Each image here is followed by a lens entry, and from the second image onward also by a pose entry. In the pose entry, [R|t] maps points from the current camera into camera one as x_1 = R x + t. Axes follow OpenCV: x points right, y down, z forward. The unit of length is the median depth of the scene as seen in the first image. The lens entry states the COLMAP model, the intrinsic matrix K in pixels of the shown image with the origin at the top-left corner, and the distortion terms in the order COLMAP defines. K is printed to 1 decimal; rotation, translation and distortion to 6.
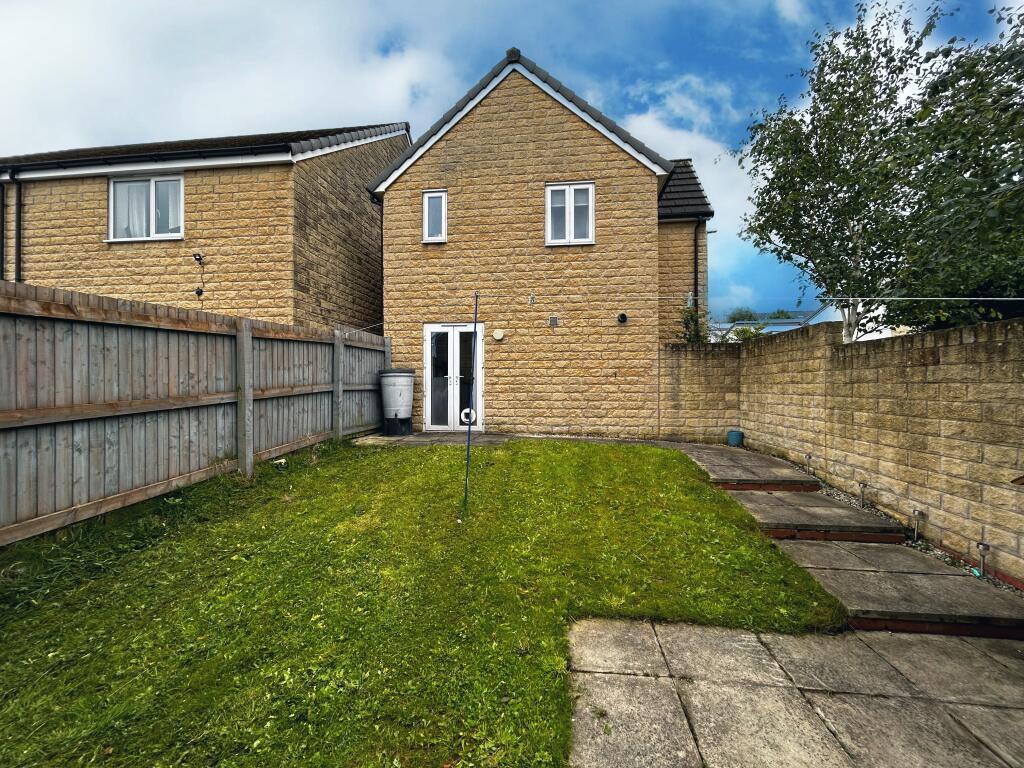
lens RADIAL K [[412.5, 0, 510.3], [0, 412.5, 382.3], [0, 0, 1]] dist [0.000255, 0.000006]
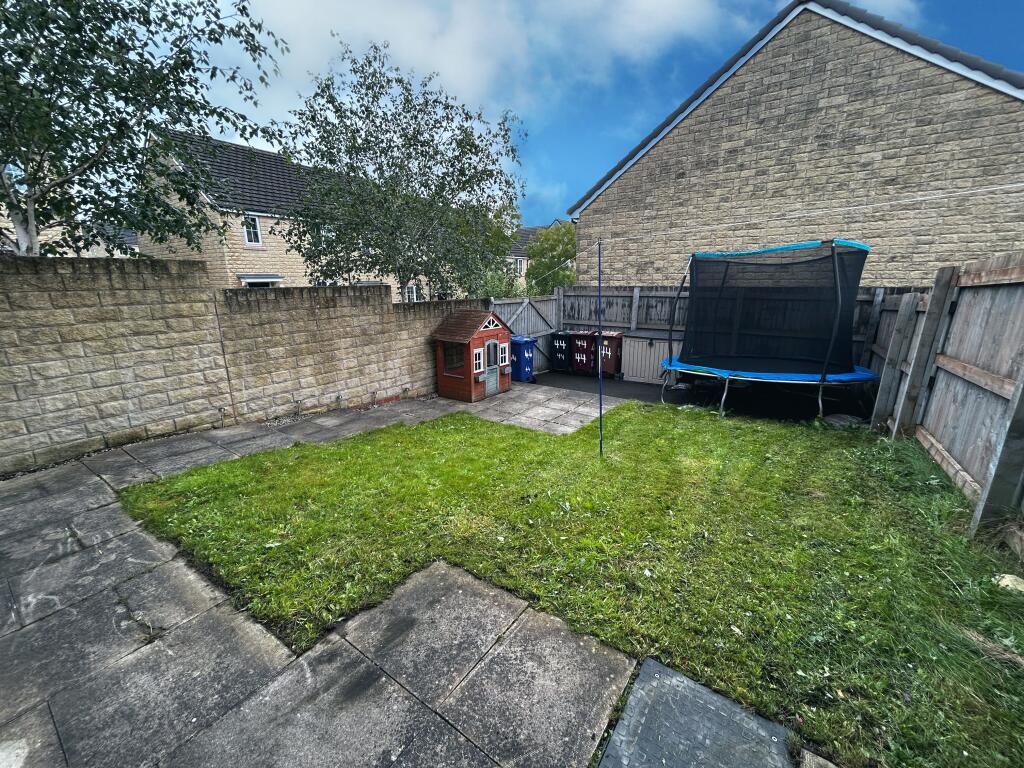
lens RADIAL K [[412.5, 0, 509.8], [0, 412.5, 383.1], [0, 0, 1]] dist [0.000255, 0.000006]
pose [[-0.879888, -0.101431, 0.464229, -0.388956], [0.011949, 0.971920, 0.235006, -0.124504], [-0.475030, 0.212326, -0.853969, 2.086377]]
